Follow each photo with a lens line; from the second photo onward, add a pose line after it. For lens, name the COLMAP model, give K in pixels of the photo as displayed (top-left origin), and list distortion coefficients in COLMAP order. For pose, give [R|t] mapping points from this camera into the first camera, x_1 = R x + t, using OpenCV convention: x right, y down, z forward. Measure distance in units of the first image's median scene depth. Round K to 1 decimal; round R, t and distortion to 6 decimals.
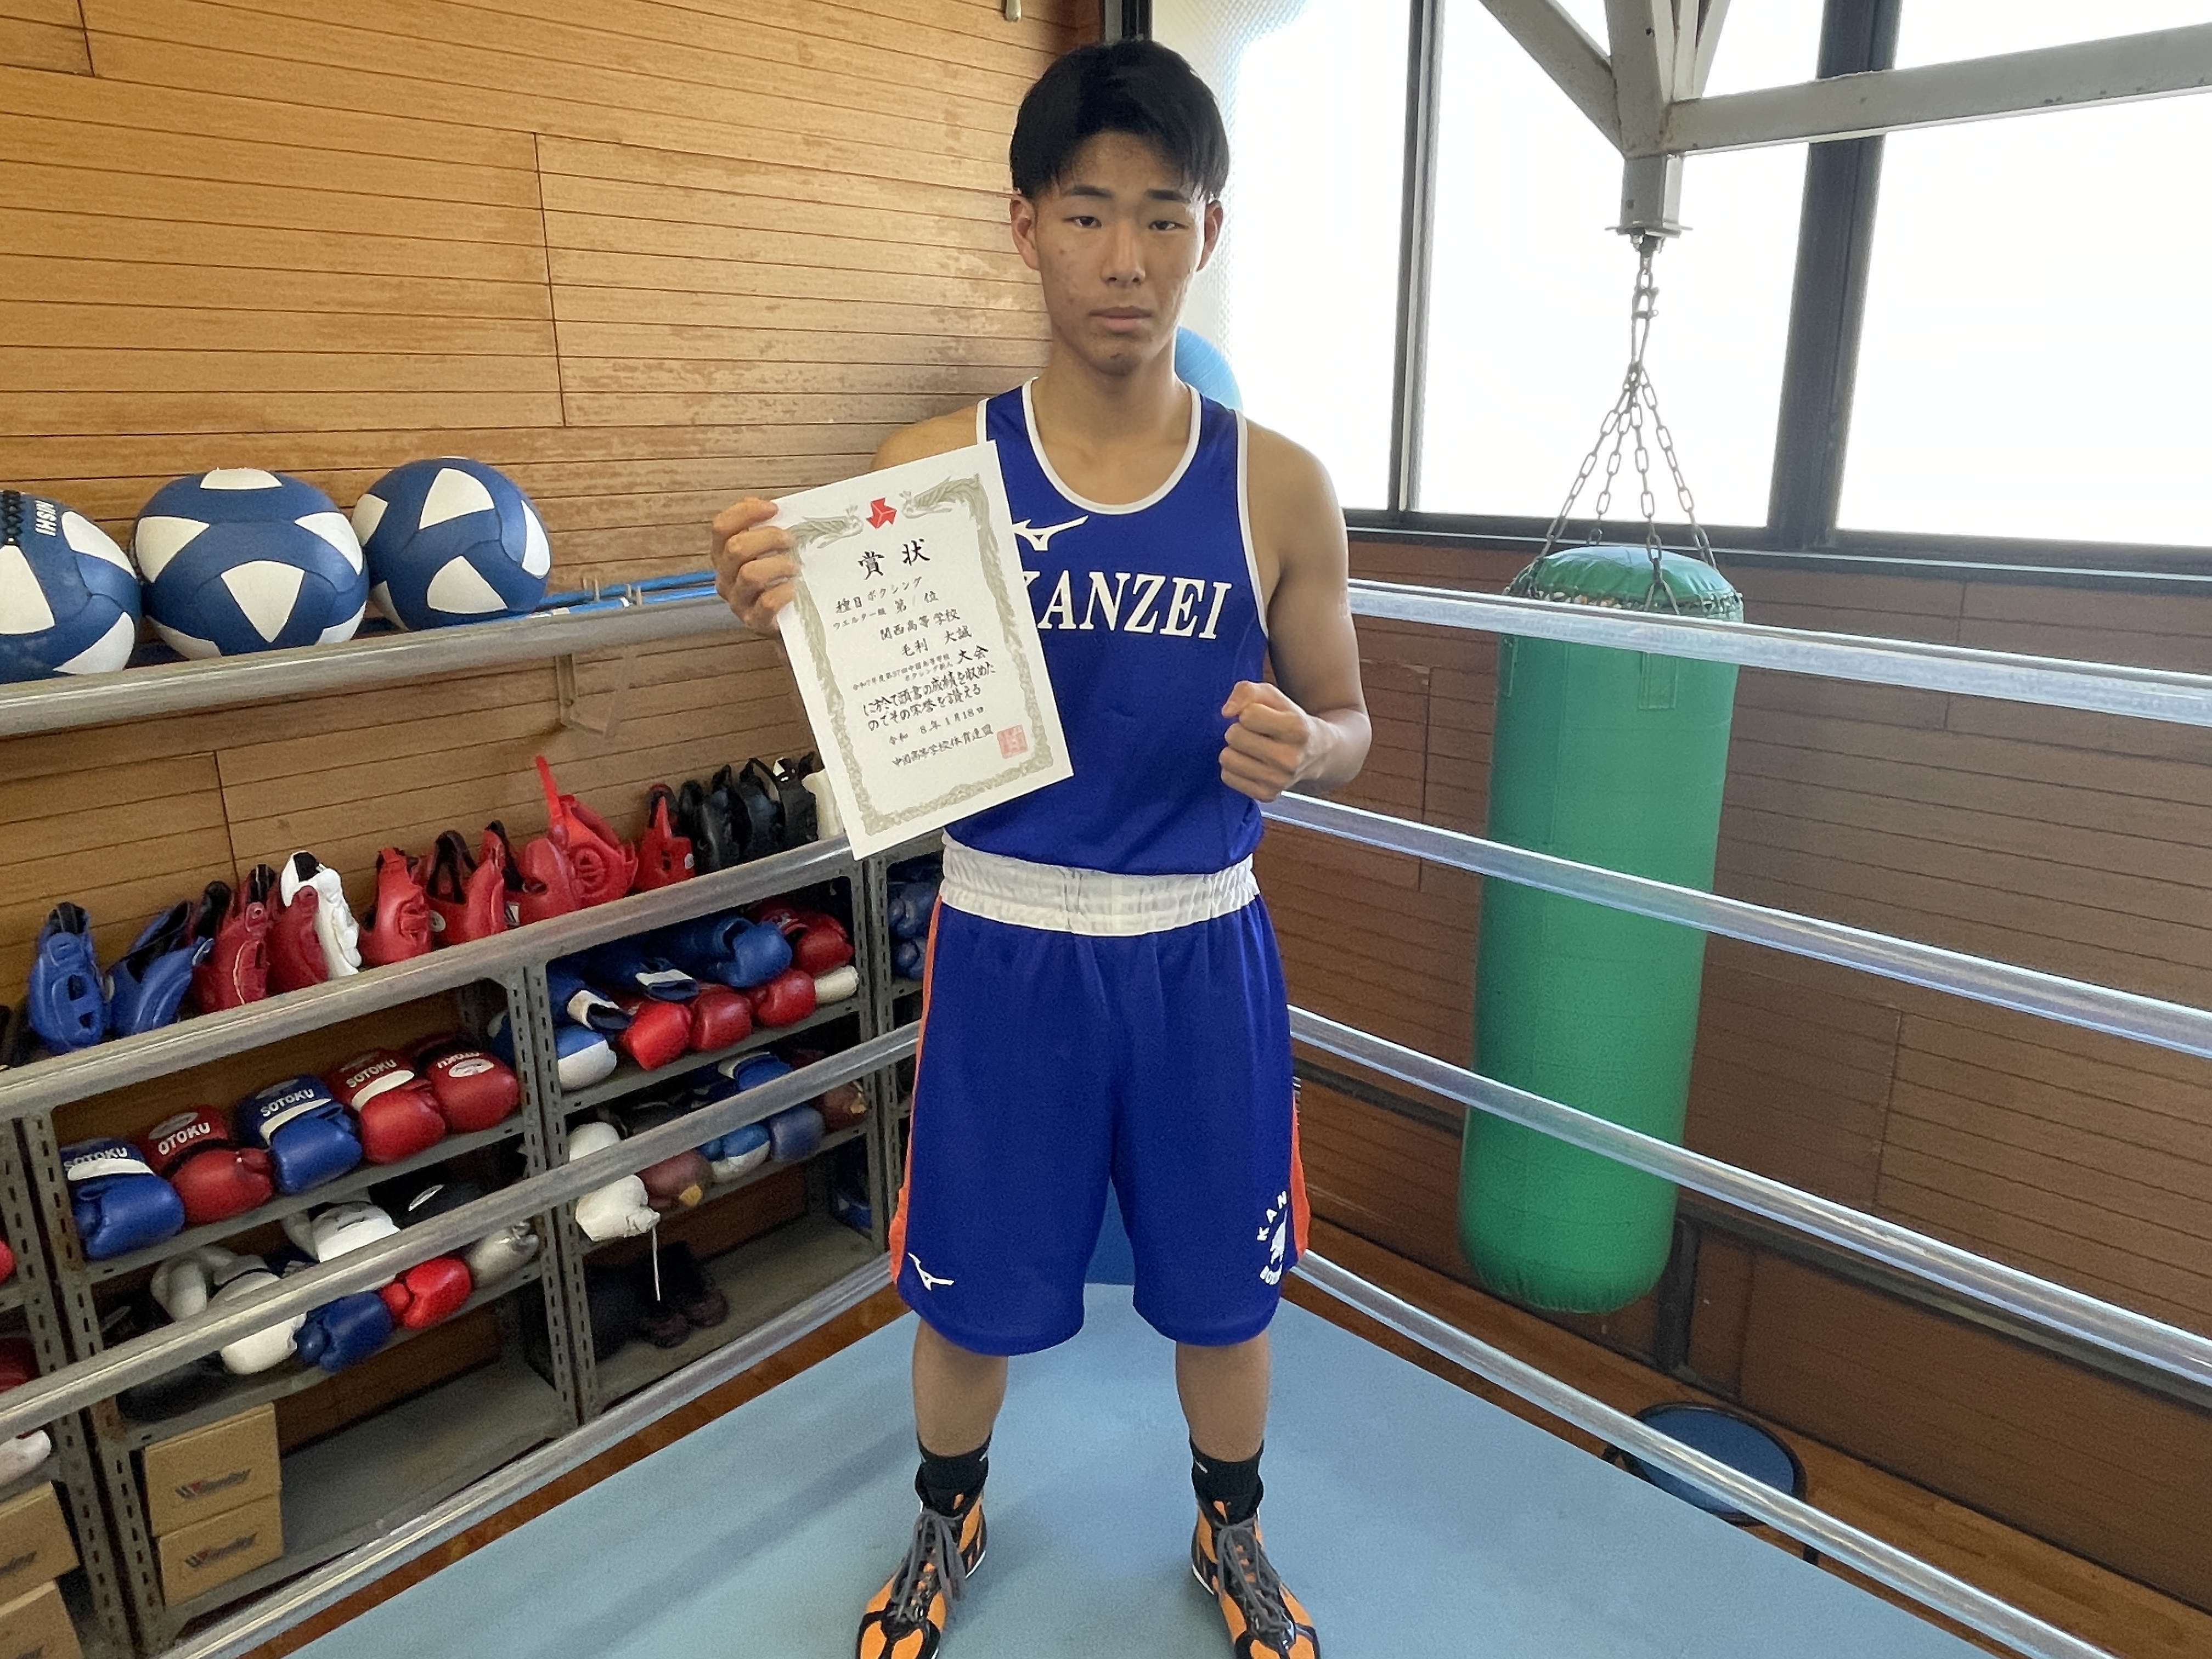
lens RADIAL K [[1401.1, 0, 1106.0], [0, 1401.1, 829.5], [0, 0, 1]] dist [-0.083474, 0.037057]
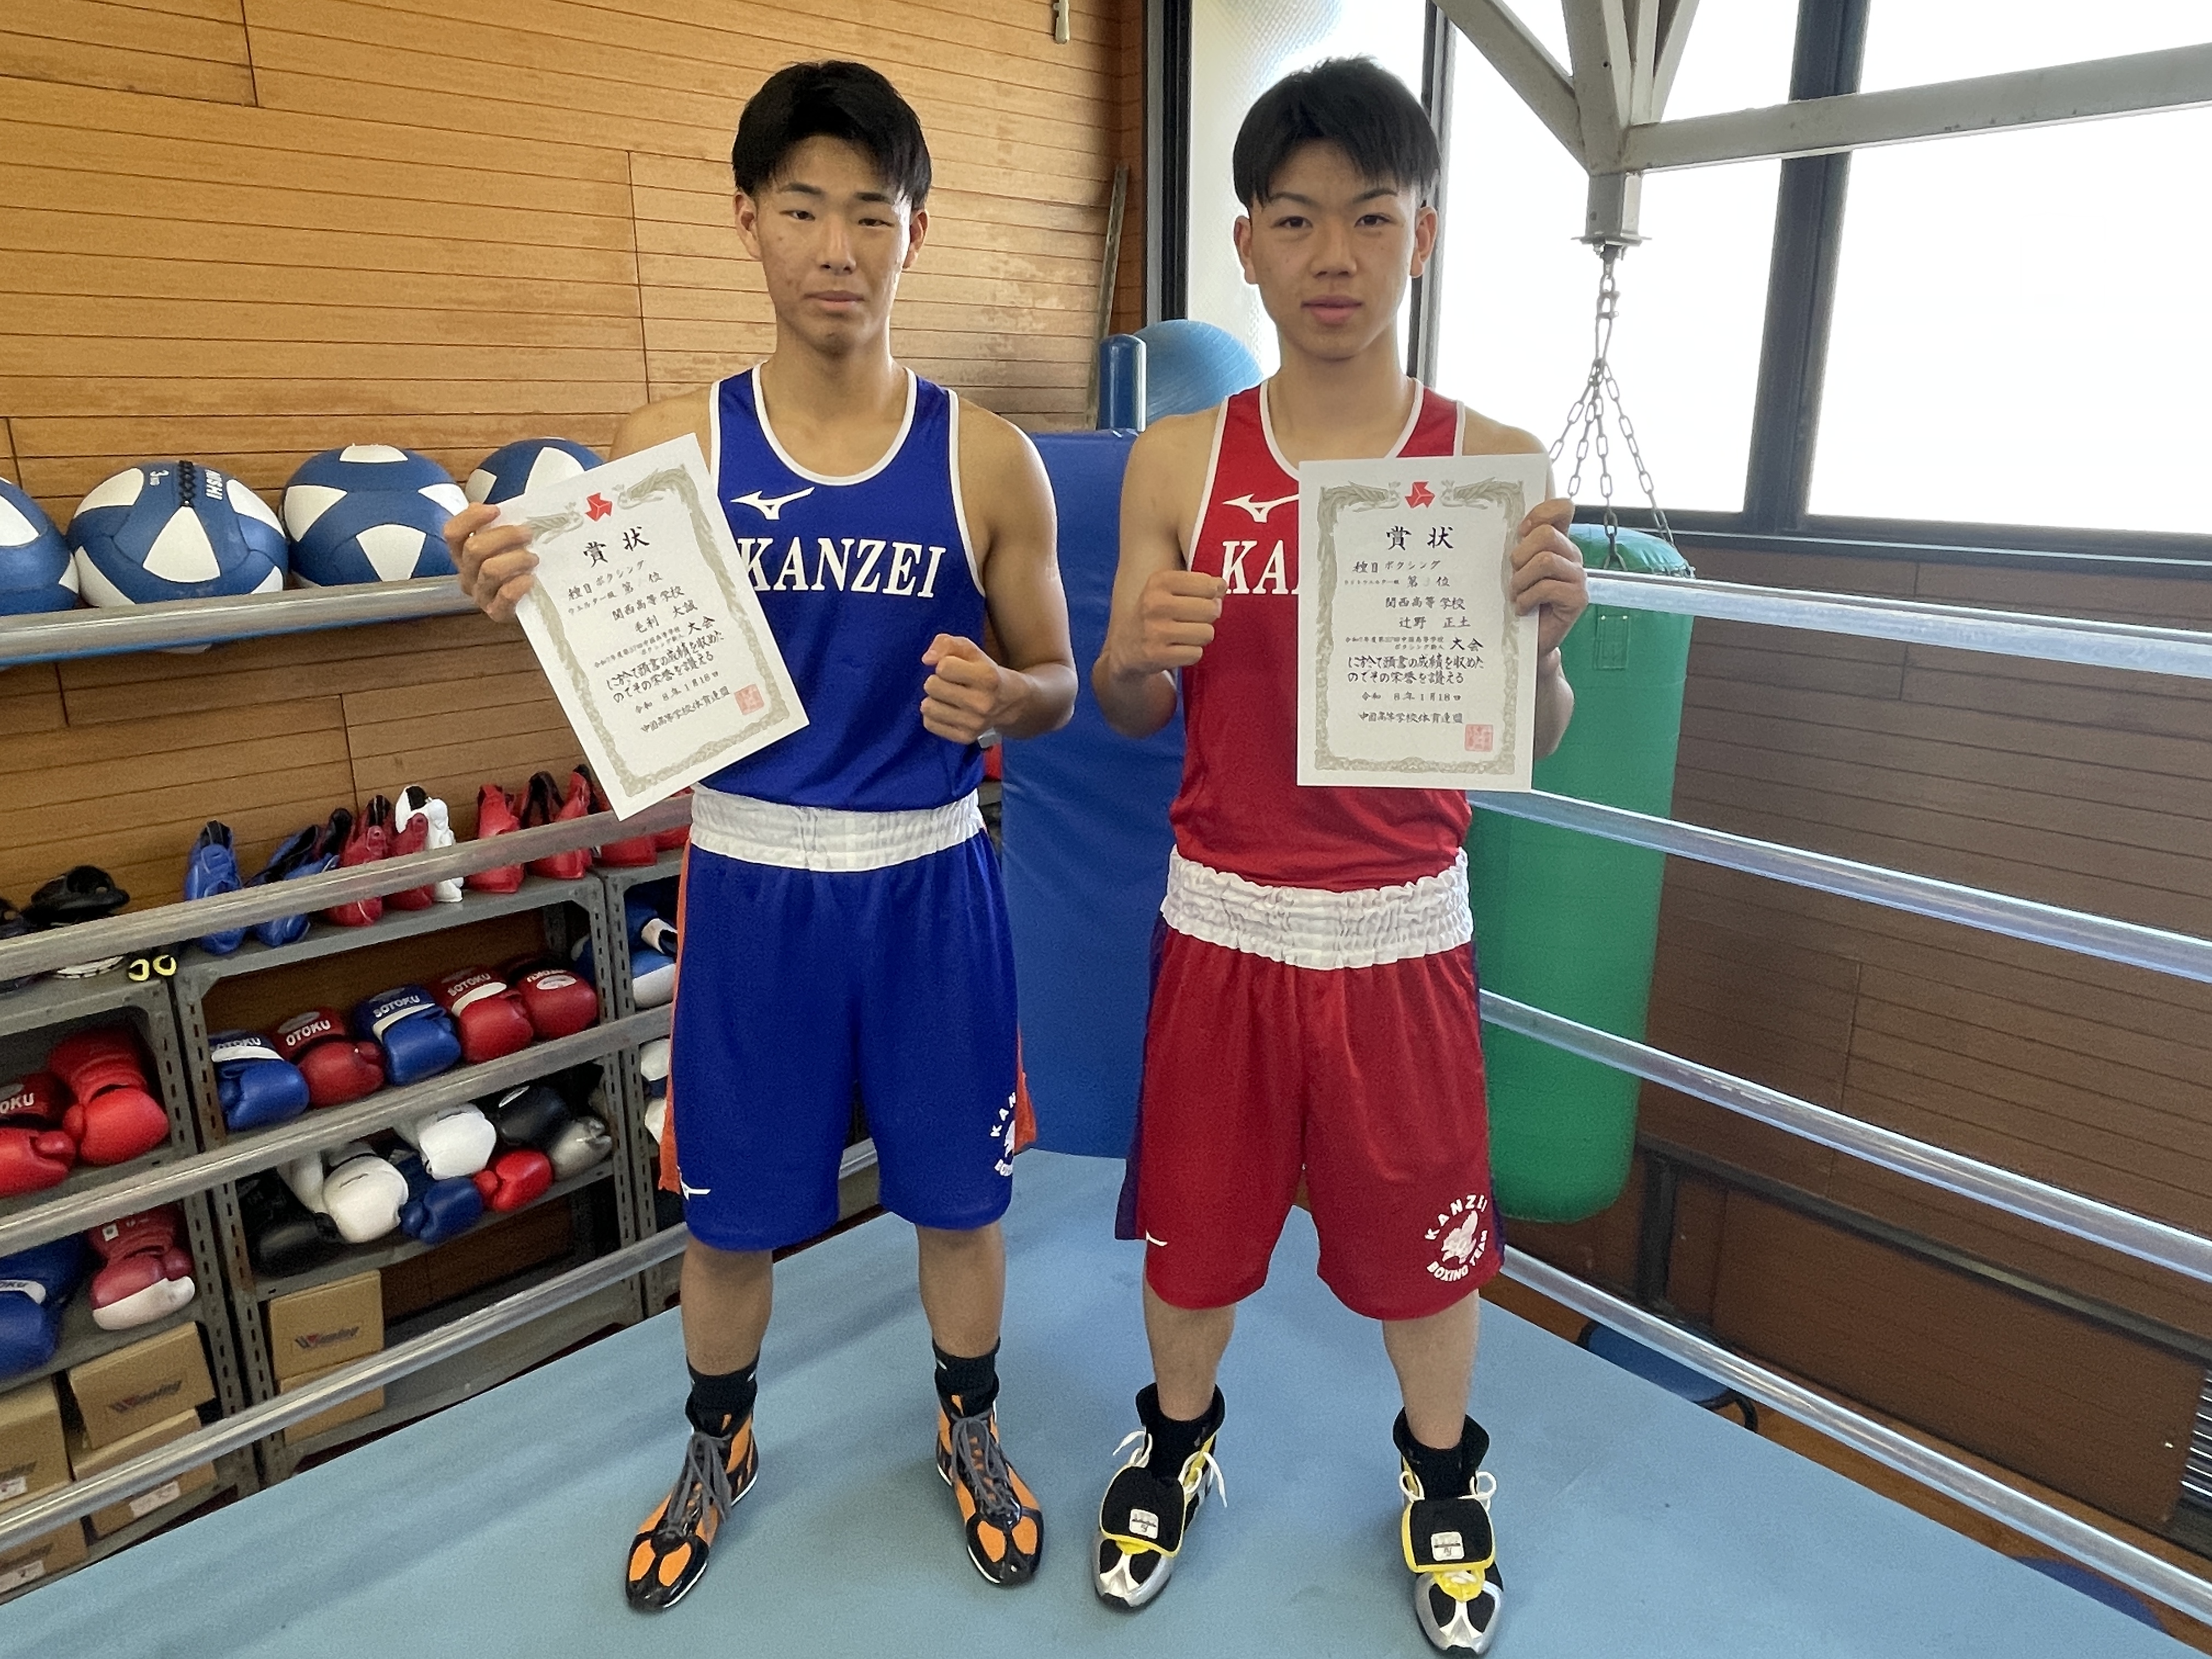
lens RADIAL K [[1401.1, 0, 1106.0], [0, 1401.1, 829.5], [0, 0, 1]] dist [-0.083474, 0.037057]
pose [[0.998792, 0.019159, -0.045241, 0.037870], [-0.019126, 0.999816, 0.001161, 0.041970], [0.045255, -0.000295, 0.998975, -0.115124]]
